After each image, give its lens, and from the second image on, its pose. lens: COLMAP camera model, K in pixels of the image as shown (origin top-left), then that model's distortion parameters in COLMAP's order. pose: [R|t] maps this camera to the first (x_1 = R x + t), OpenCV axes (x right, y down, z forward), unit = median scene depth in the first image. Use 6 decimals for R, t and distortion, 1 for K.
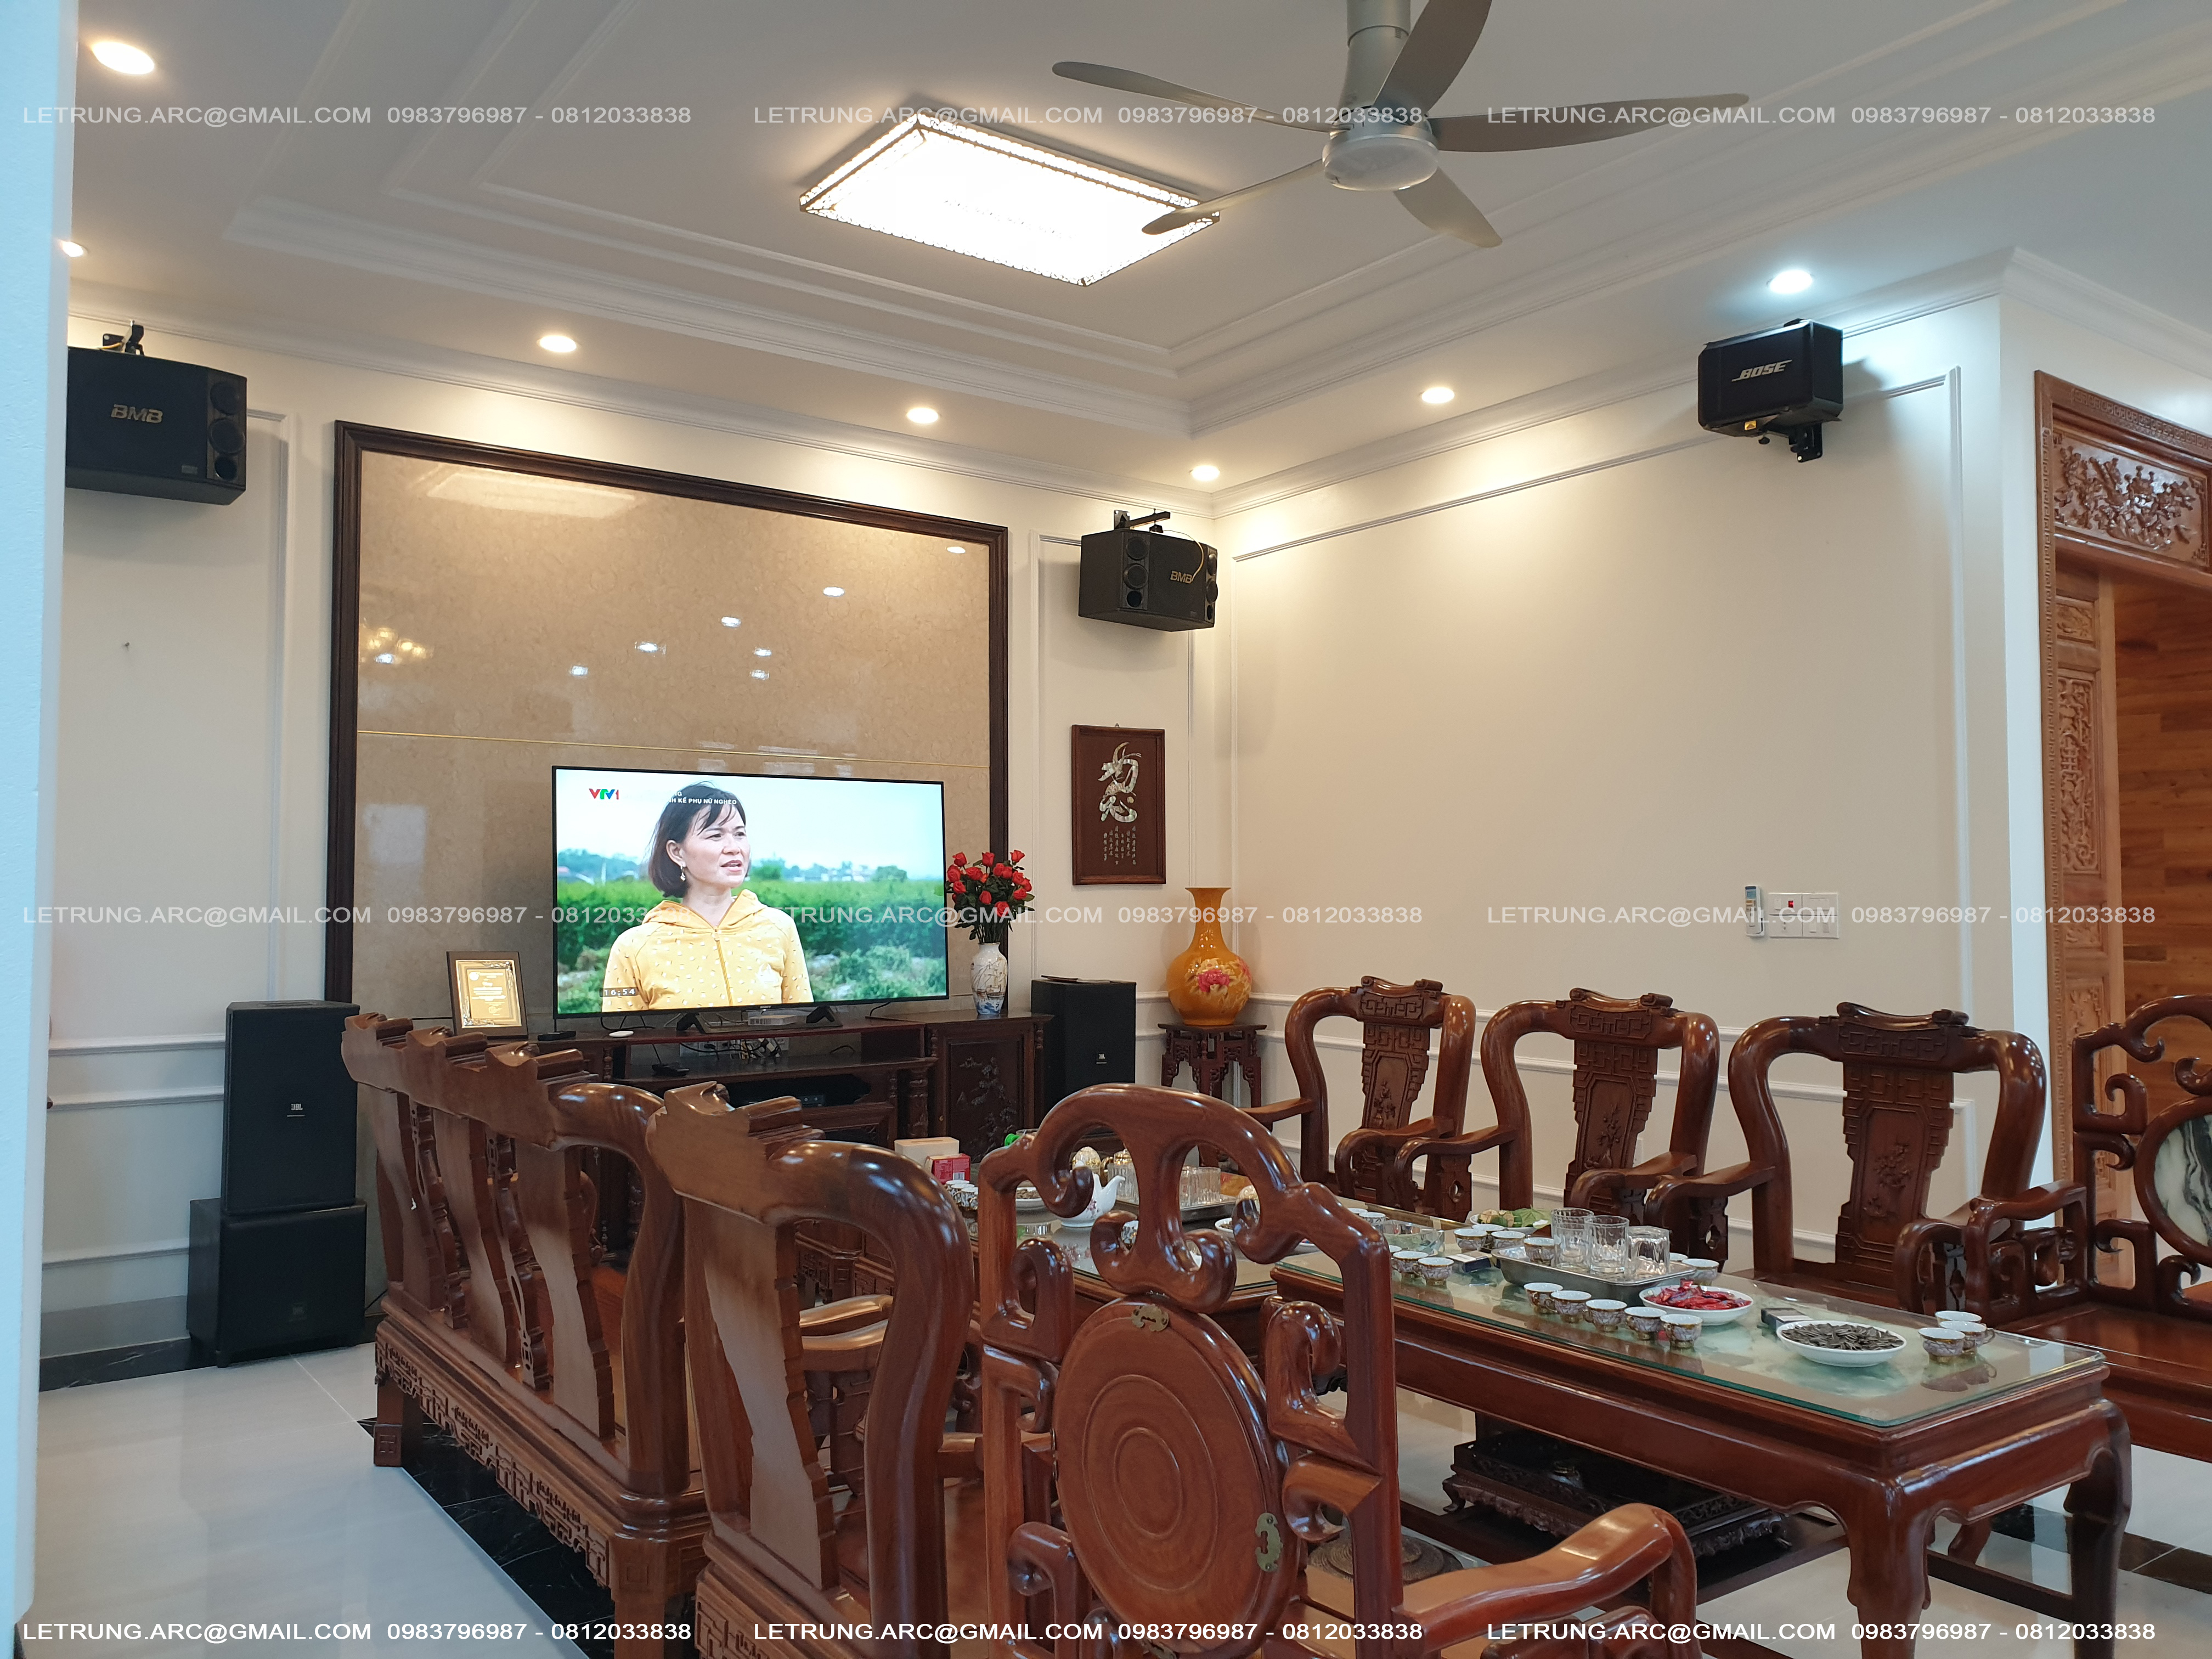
lens RADIAL K [[1691.0, 0, 1106.0], [0, 1691.0, 829.5], [0, 0, 1]] dist [0.013076, 0.012527]
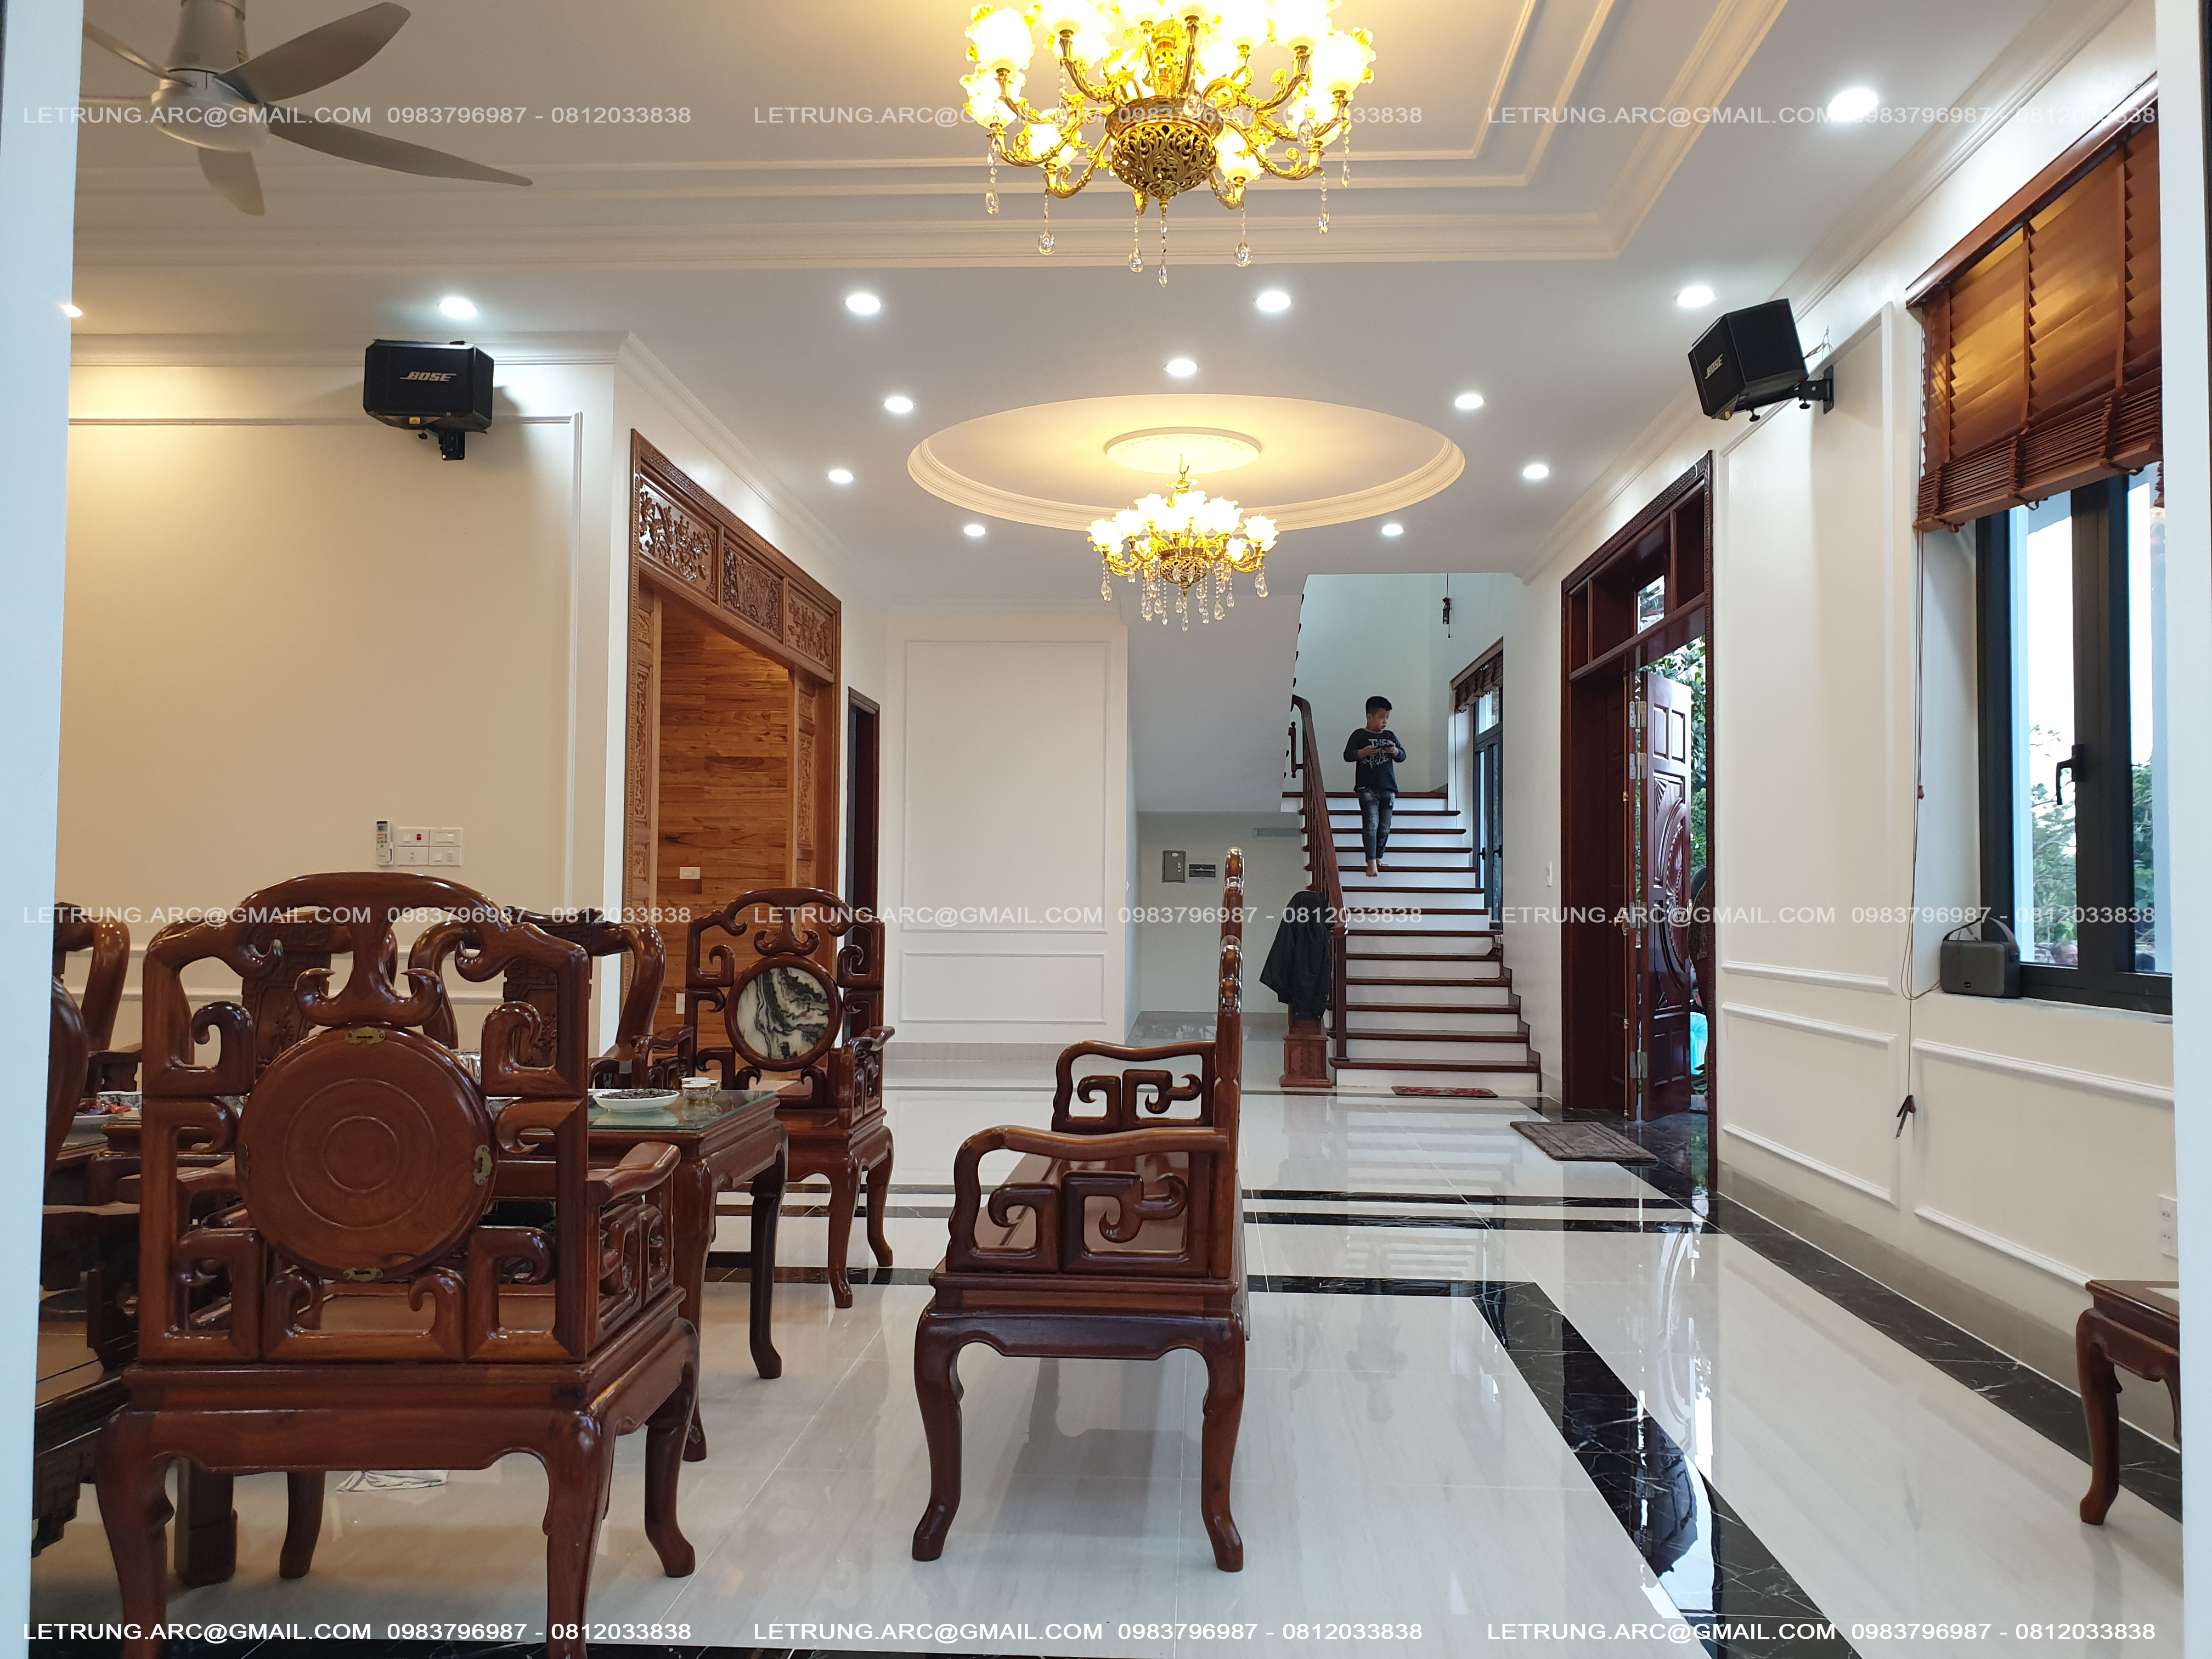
lens RADIAL K [[1656.0, 0, 1106.0], [0, 1656.0, 829.5], [0, 0, 1]] dist [0.004956, -0.191759]
pose [[0.637290, 0.039126, 0.769630, -0.174207], [-0.048180, 0.998779, -0.010879, 0.030097], [-0.769116, -0.030148, 0.638397, -0.085018]]
